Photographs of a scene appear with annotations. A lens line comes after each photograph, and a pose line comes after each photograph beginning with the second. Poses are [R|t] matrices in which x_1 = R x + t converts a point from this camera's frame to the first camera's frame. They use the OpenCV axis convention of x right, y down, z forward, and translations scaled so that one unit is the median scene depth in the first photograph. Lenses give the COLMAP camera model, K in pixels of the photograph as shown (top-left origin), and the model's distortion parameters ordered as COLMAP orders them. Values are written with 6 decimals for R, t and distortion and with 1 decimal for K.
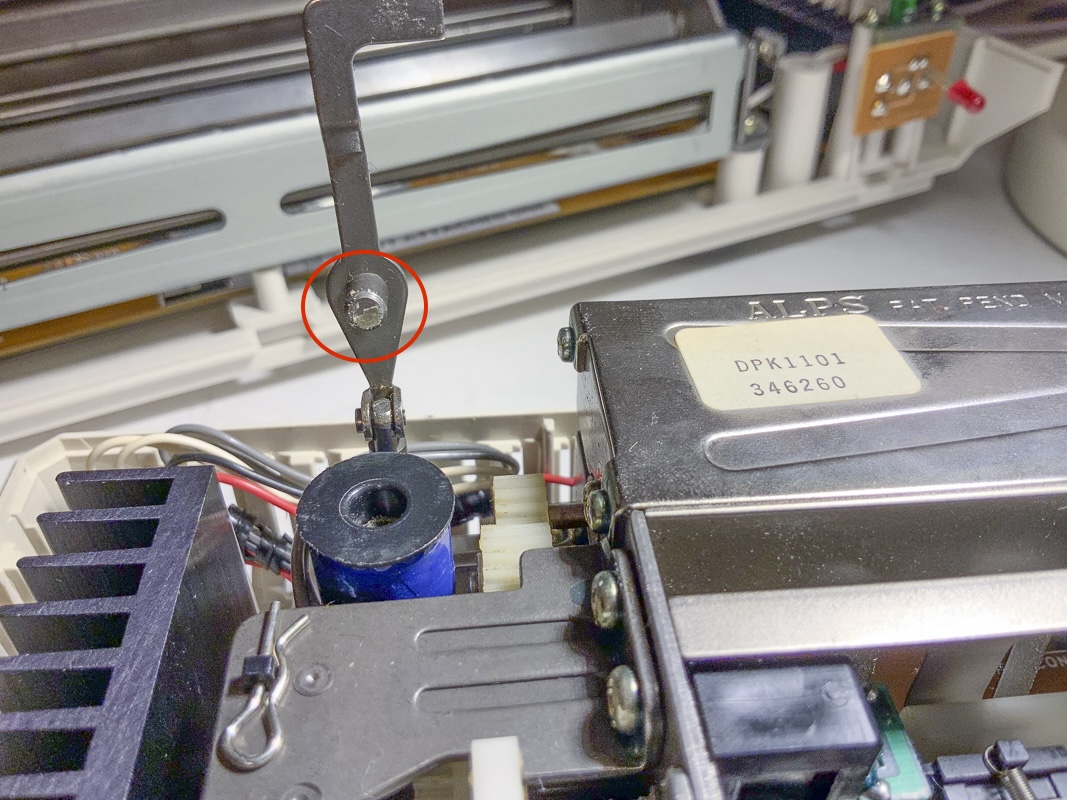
lens RADIAL K [[918.0, 0, 534.6], [0, 918.0, 376.7], [0, 0, 1]] dist [0.123995, -0.326685]
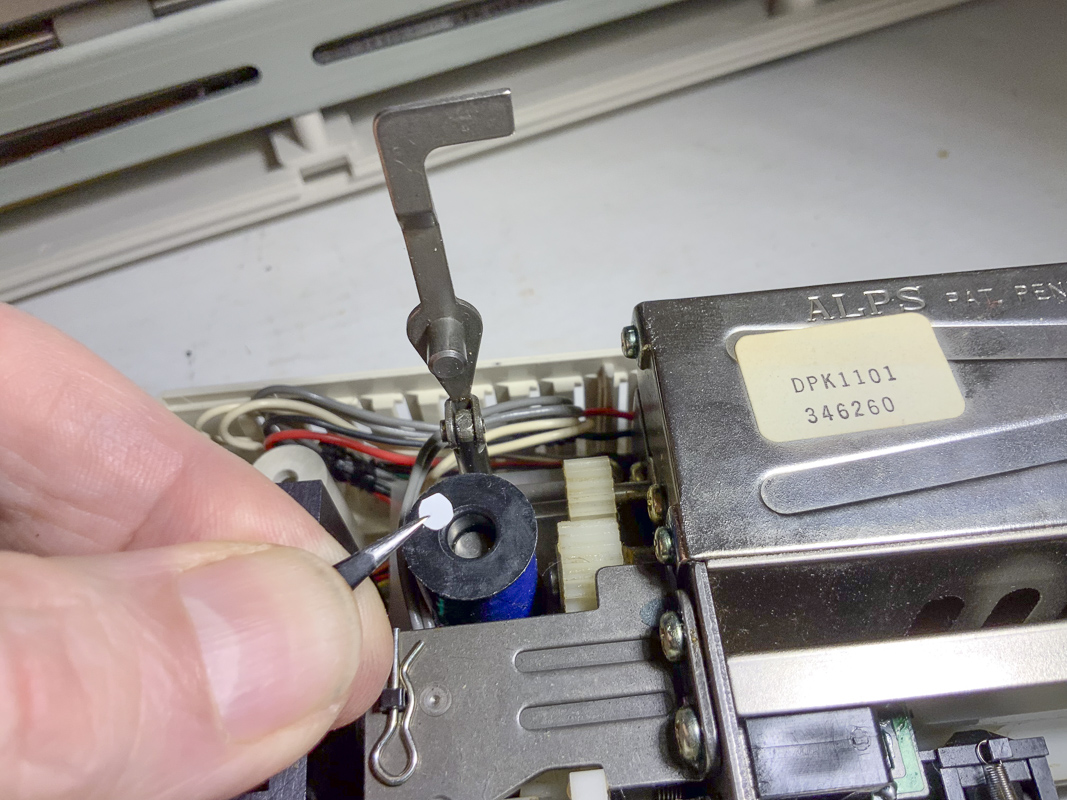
lens RADIAL K [[918.0, 0, 534.6], [0, 918.0, 376.7], [0, 0, 1]] dist [0.123995, -0.326685]
pose [[0.999036, -0.021213, -0.038436, -0.040036], [0.033155, 0.938453, 0.343812, -0.414437], [0.028777, -0.344755, 0.938251, -0.010152]]
